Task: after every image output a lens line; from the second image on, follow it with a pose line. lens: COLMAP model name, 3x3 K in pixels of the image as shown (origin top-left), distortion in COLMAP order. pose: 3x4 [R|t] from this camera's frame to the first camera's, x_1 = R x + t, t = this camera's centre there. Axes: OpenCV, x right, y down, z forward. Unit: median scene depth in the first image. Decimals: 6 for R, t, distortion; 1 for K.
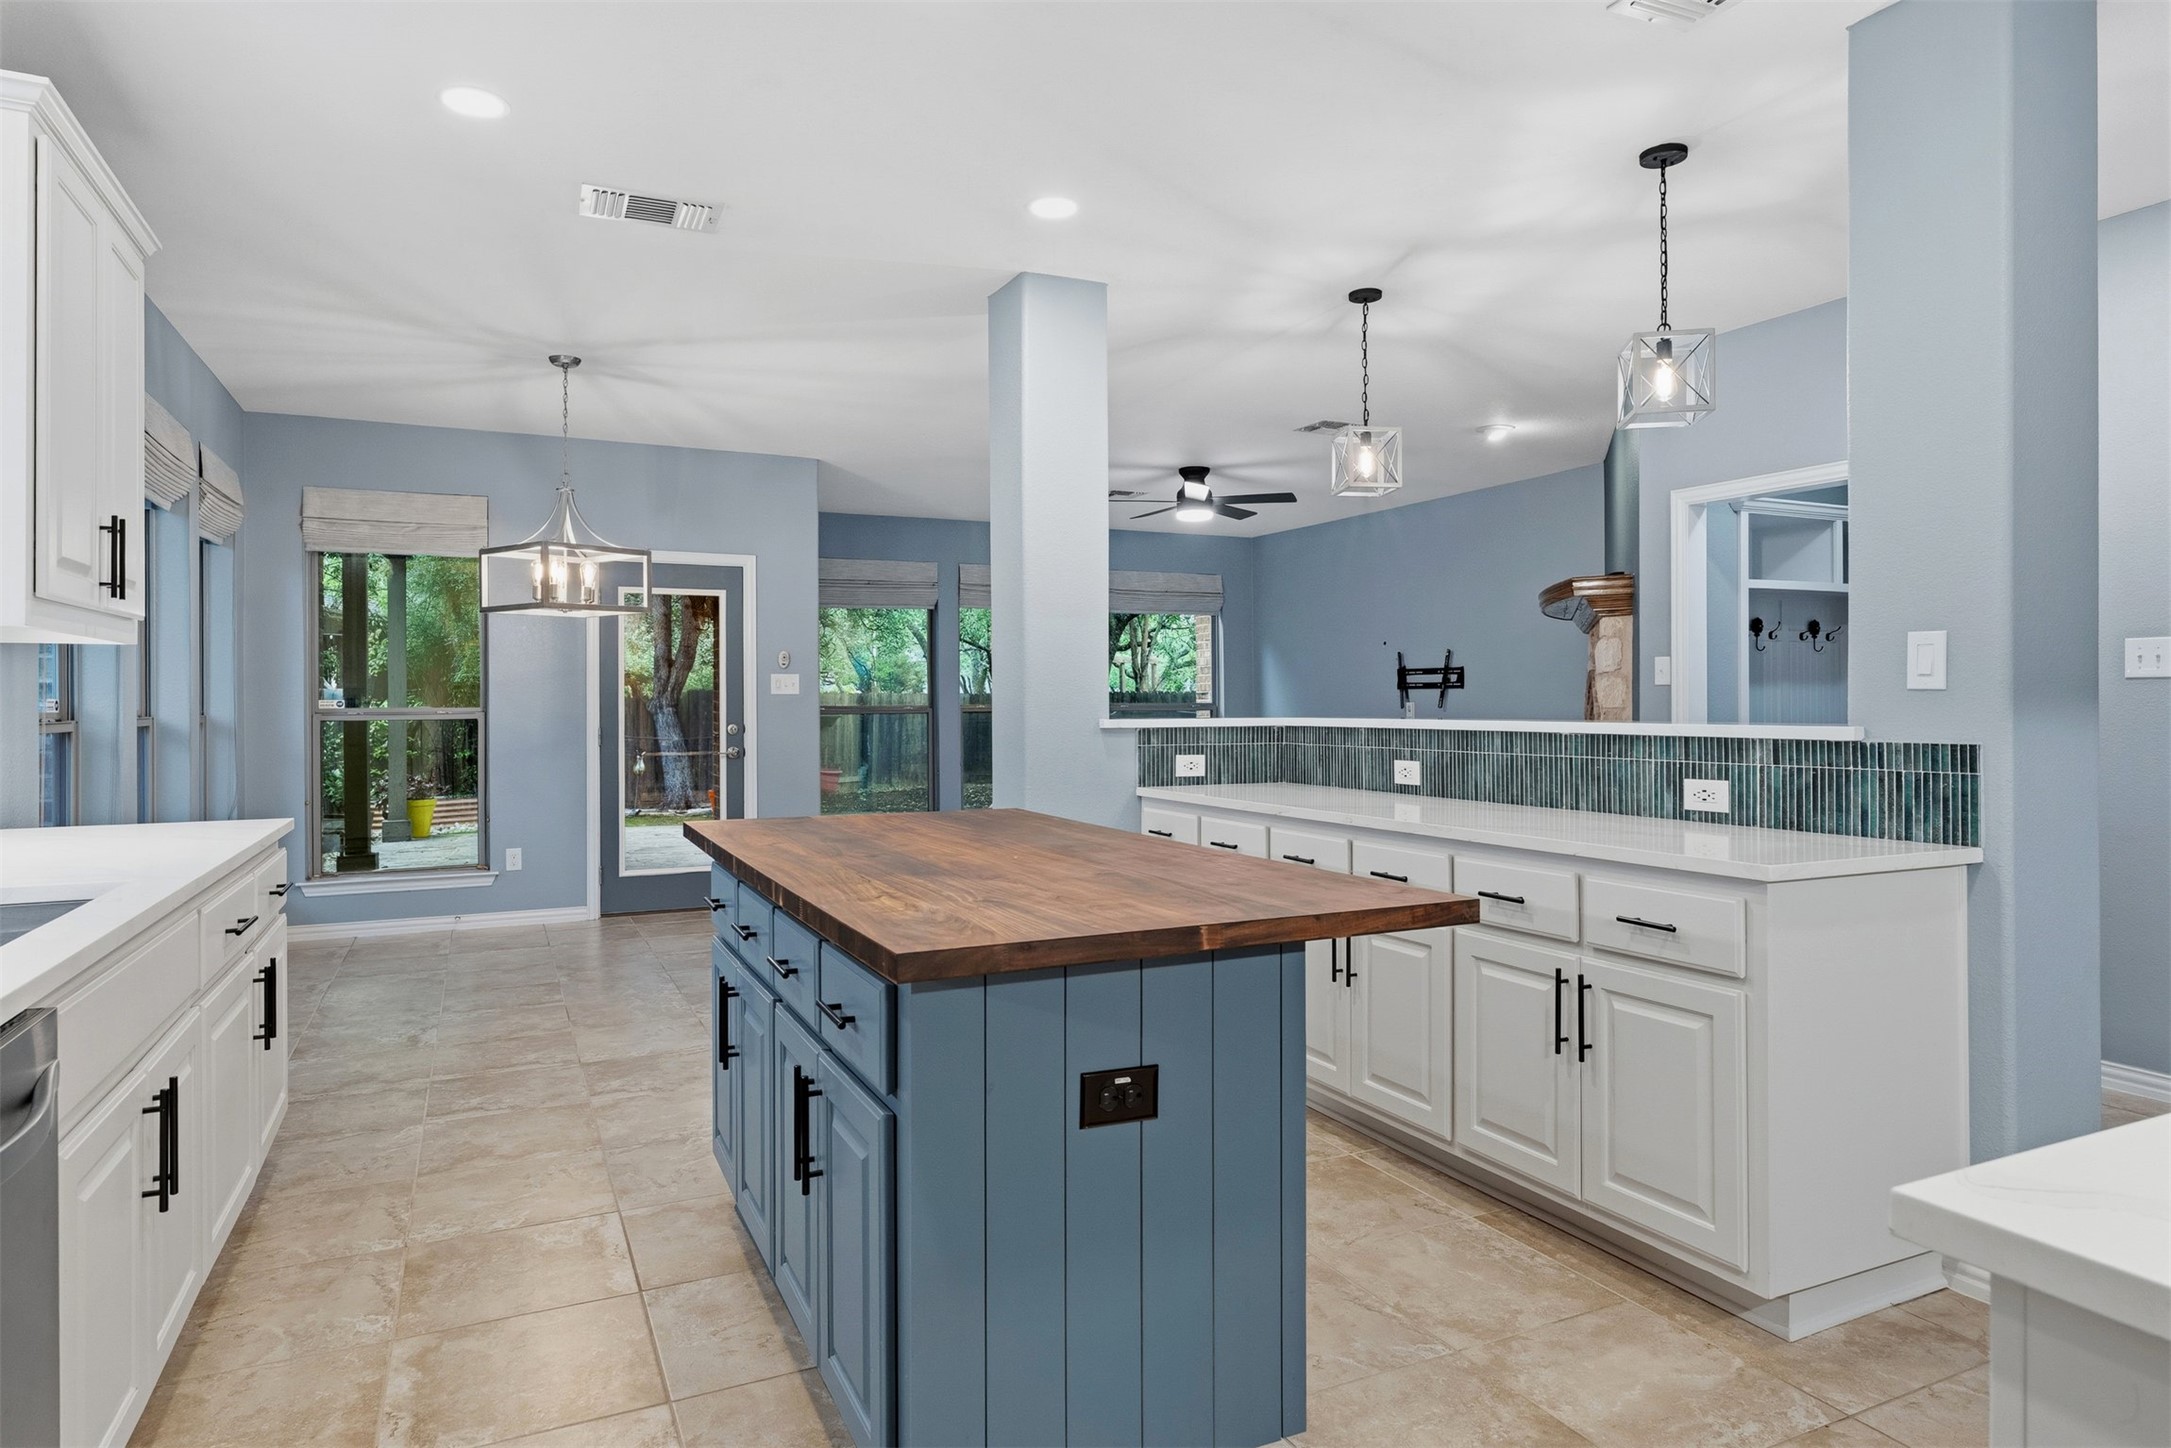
lens RADIAL K [[1231.3, 0, 1081.6], [0, 1231.3, 708.0], [0, 0, 1]] dist [-0.019035, -0.000144]
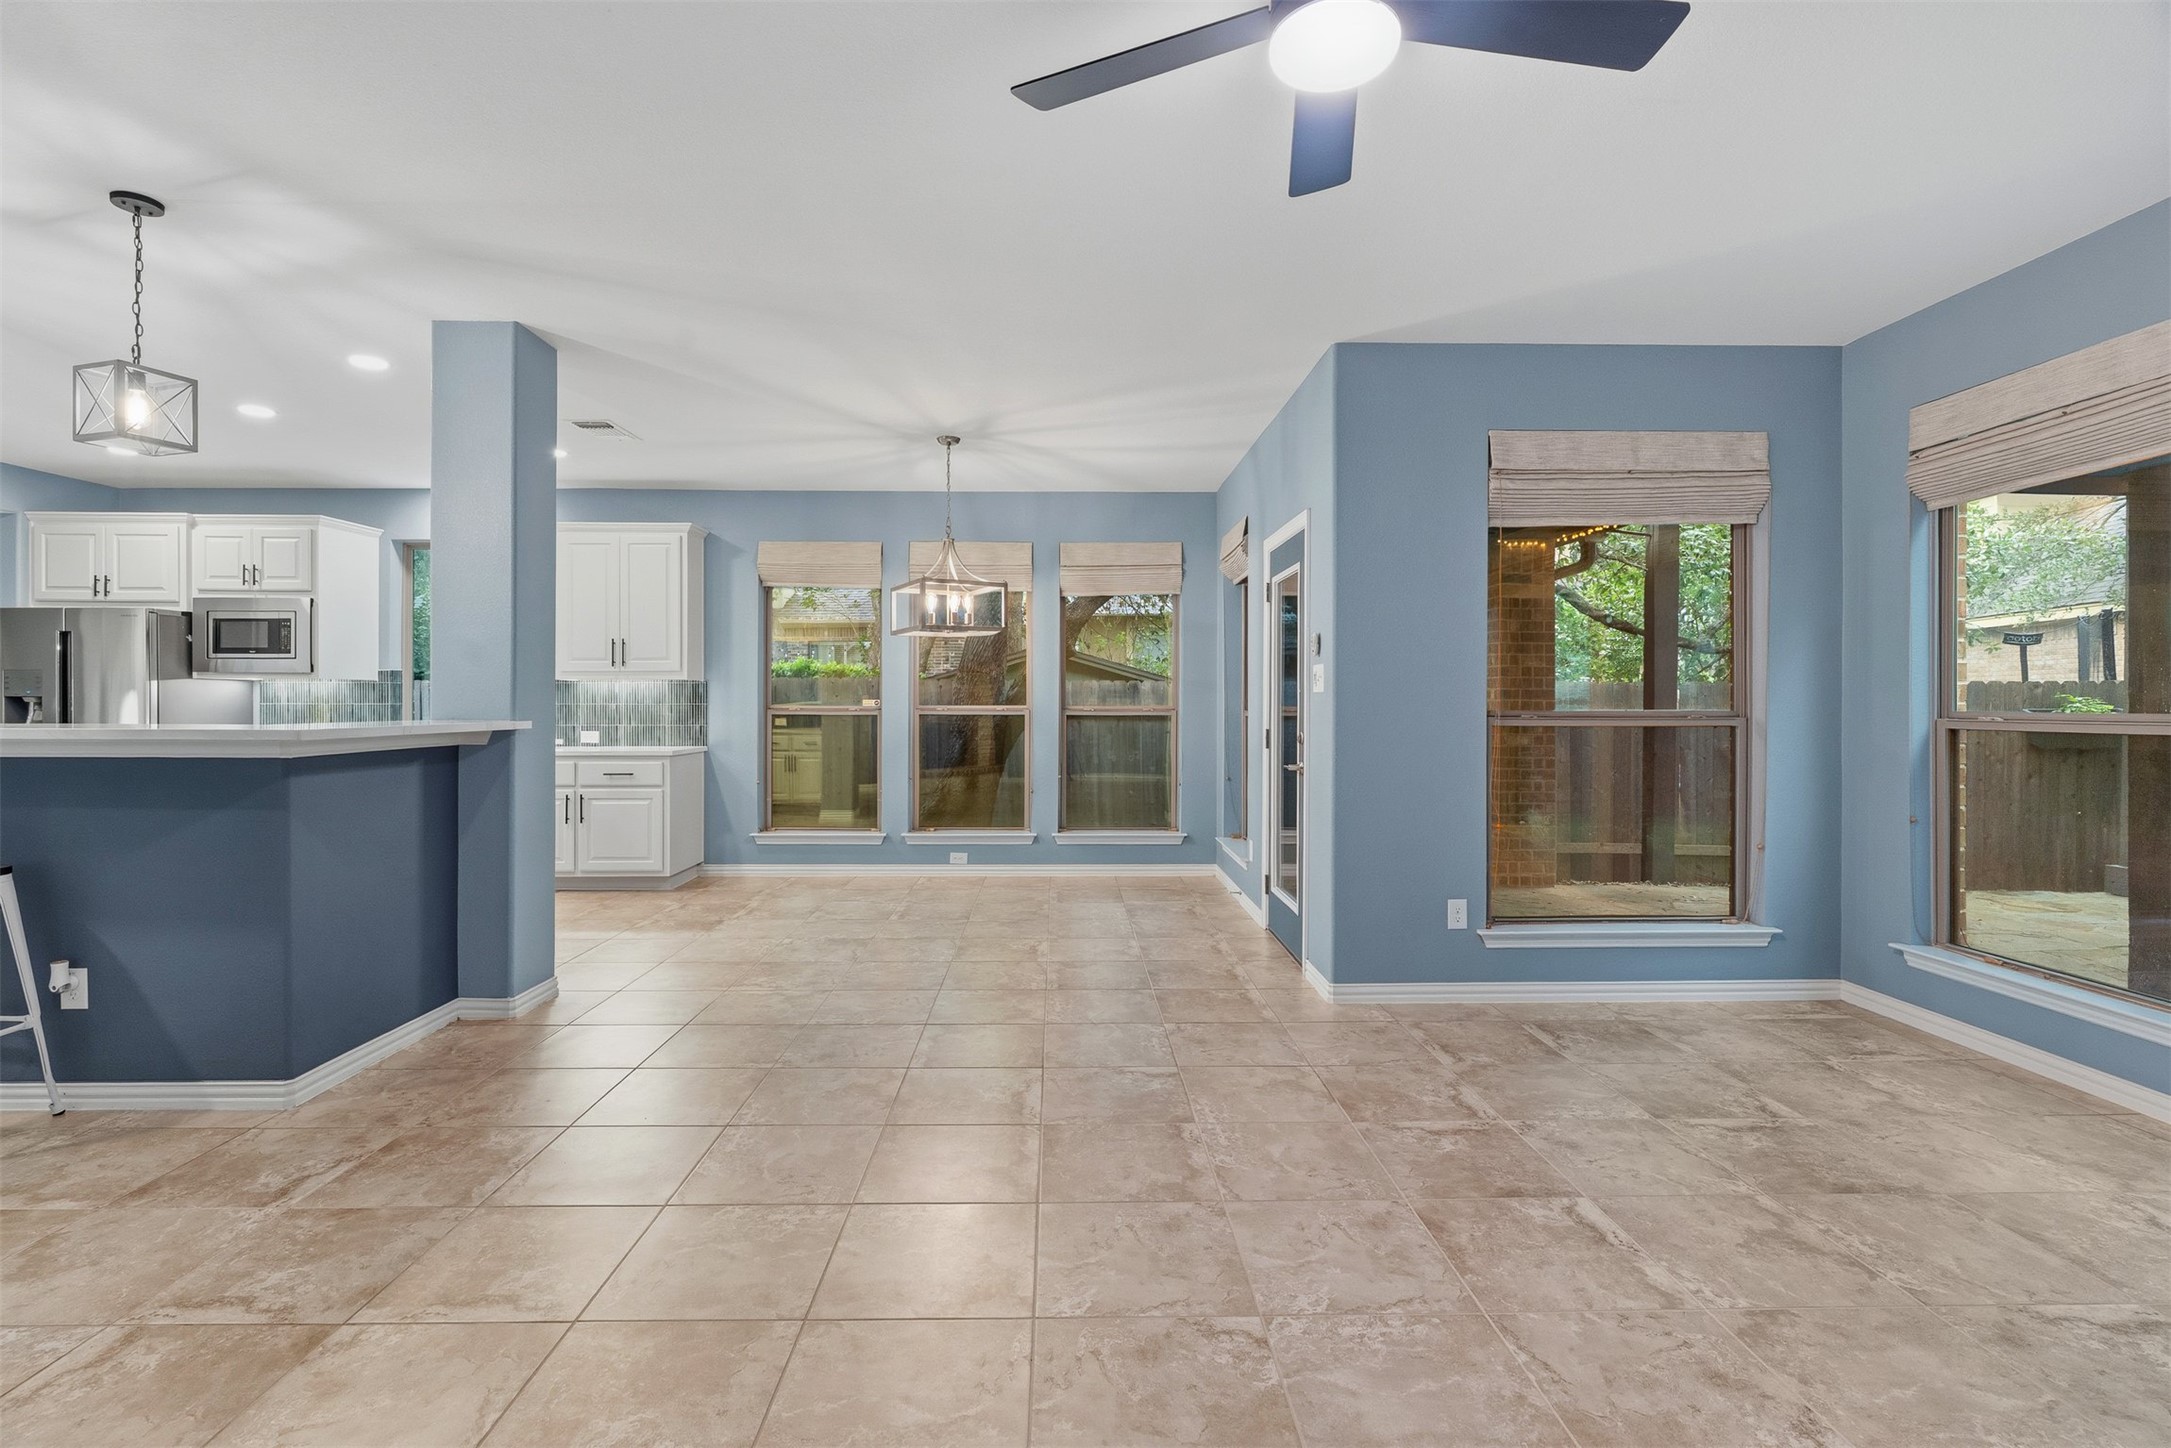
lens RADIAL K [[988.8, 0, 1079.5], [0, 988.8, 704.0], [0, 0, 1]] dist [-0.010650, 0.002664]
pose [[-0.409734, 0.001701, -0.912203, 0.468196], [-0.004893, 0.999980, 0.004062, -0.007862], [0.912192, 0.006128, -0.409718, 1.524750]]
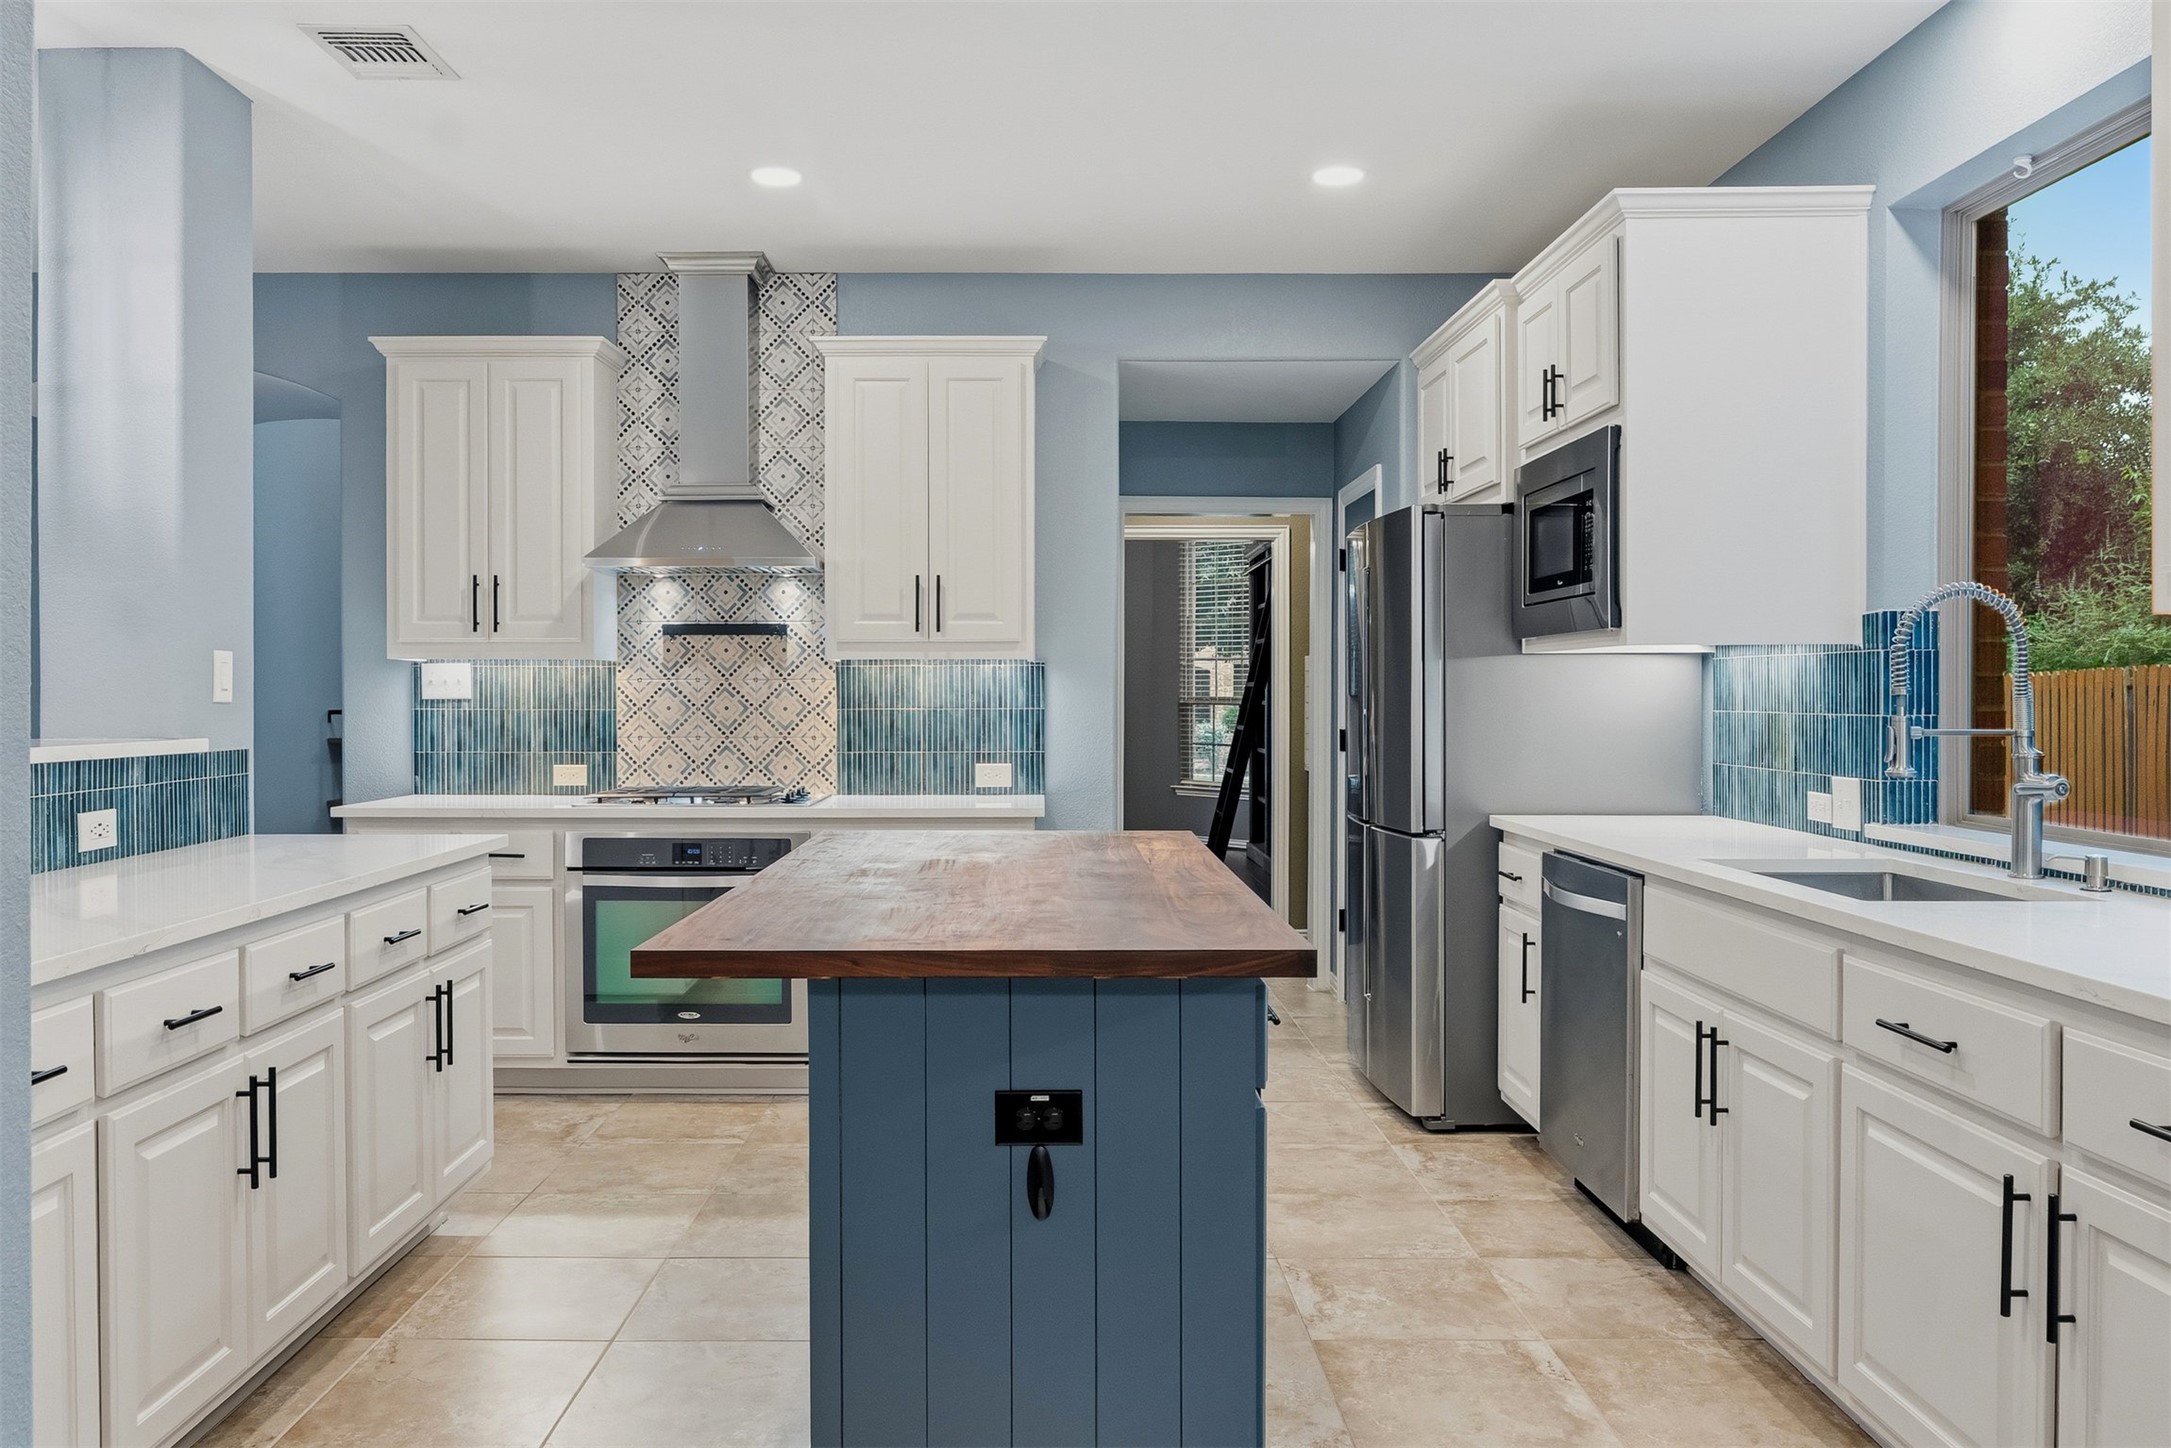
lens RADIAL K [[1598.8, 0, 1028.6], [0, 1598.8, 706.7], [0, 0, 1]] dist [0.002423, 0.003400]
pose [[-0.901595, -0.003188, 0.432569, -0.293533], [0.002030, 0.999931, 0.011601, -0.010945], [-0.432576, 0.011338, -0.901526, 0.951848]]
